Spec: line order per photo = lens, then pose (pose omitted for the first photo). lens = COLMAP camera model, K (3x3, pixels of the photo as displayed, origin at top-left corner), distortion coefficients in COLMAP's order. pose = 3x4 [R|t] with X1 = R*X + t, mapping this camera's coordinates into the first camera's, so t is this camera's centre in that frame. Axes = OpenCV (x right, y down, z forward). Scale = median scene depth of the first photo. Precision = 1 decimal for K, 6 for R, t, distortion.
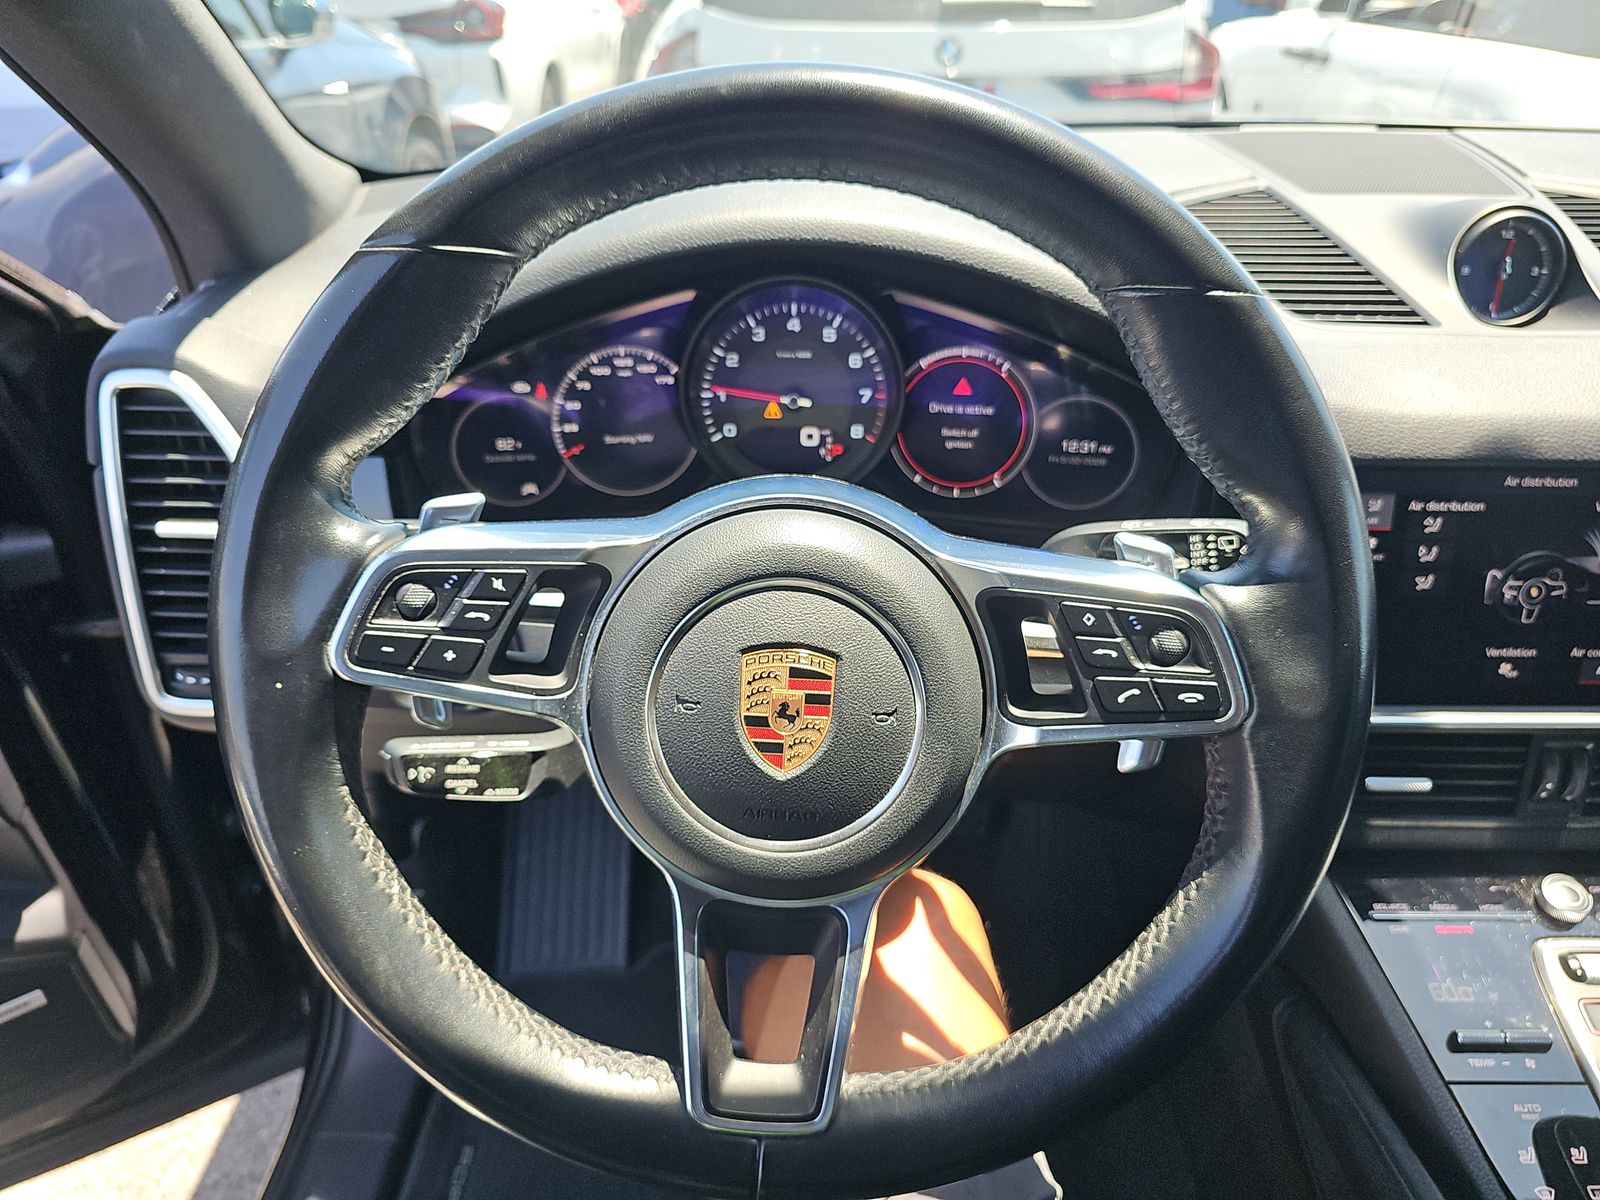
lens RADIAL K [[1077.6, 0, 795.2], [0, 1077.6, 612.1], [0, 0, 1]] dist [0.043508, -0.037966]
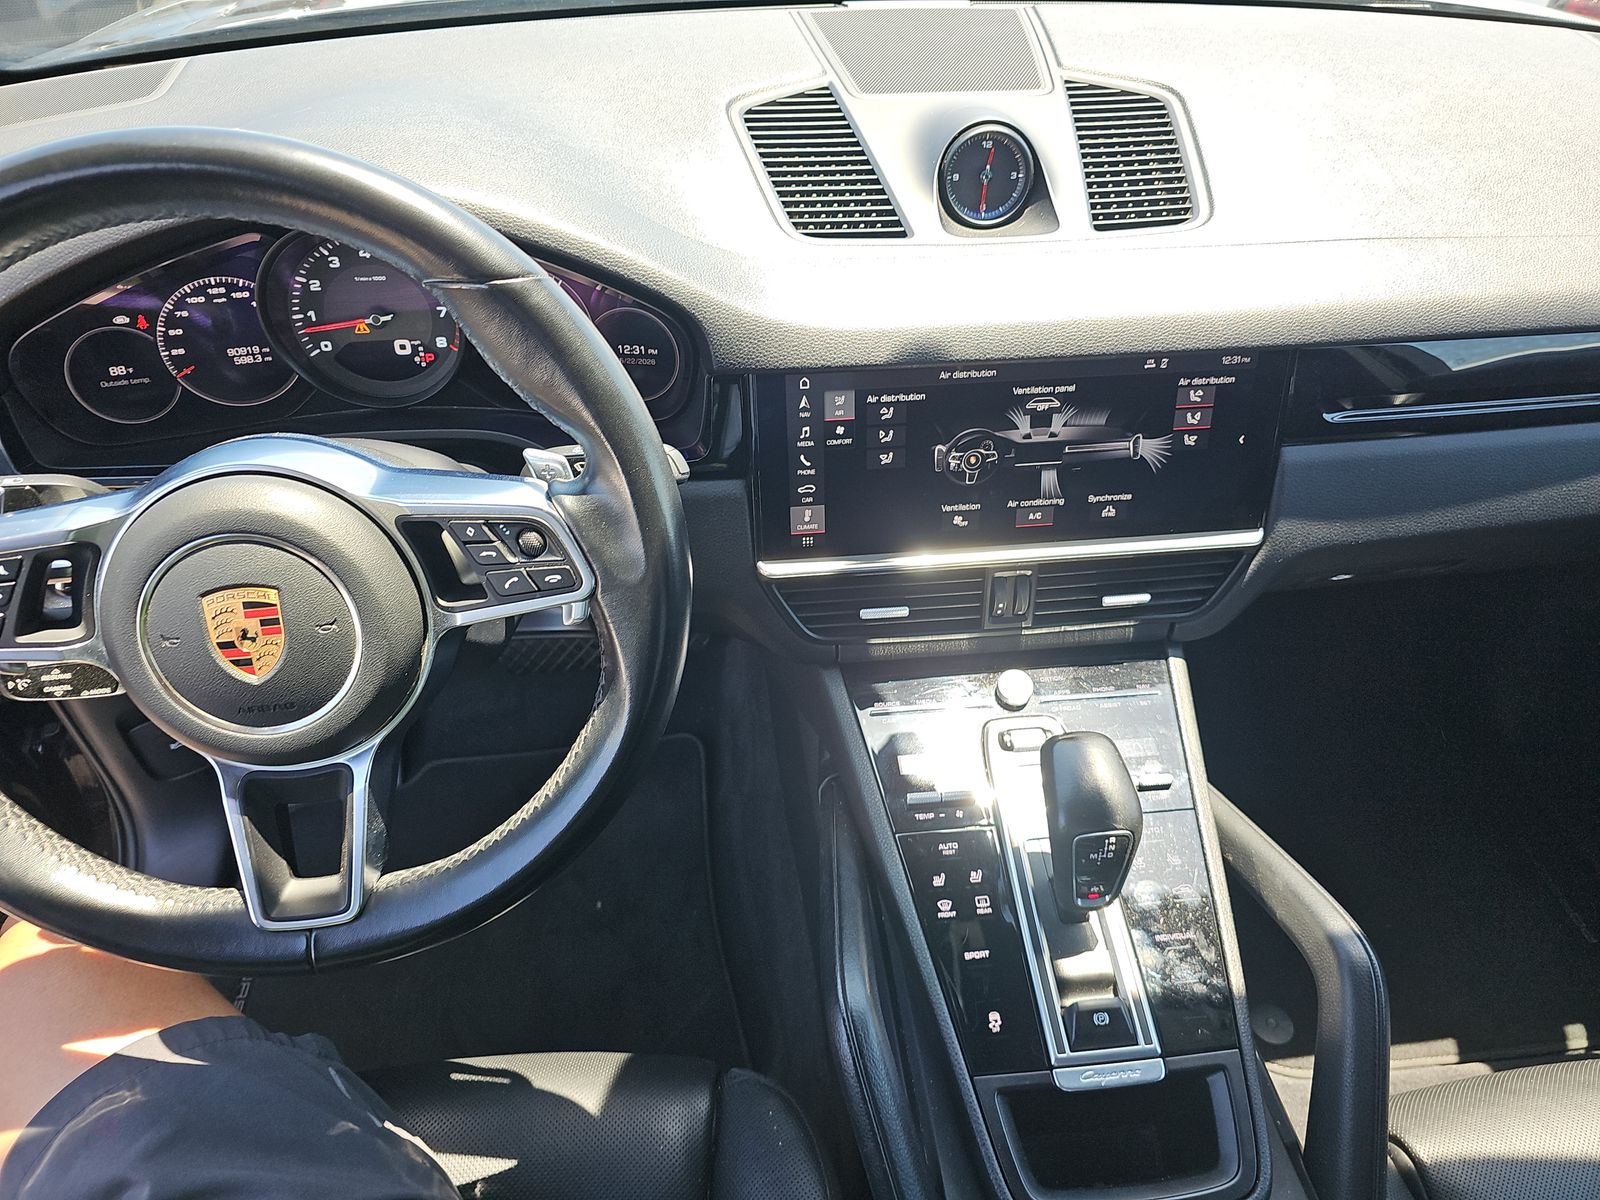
lens RADIAL K [[1088.9, 0, 794.4], [0, 1088.9, 579.5], [0, 0, 1]] dist [0.045060, -0.067568]
pose [[0.992788, -0.070537, 0.096938, 0.307134], [0.053771, 0.984690, 0.165815, -0.094168], [-0.107149, -0.159406, 0.981381, -0.227242]]
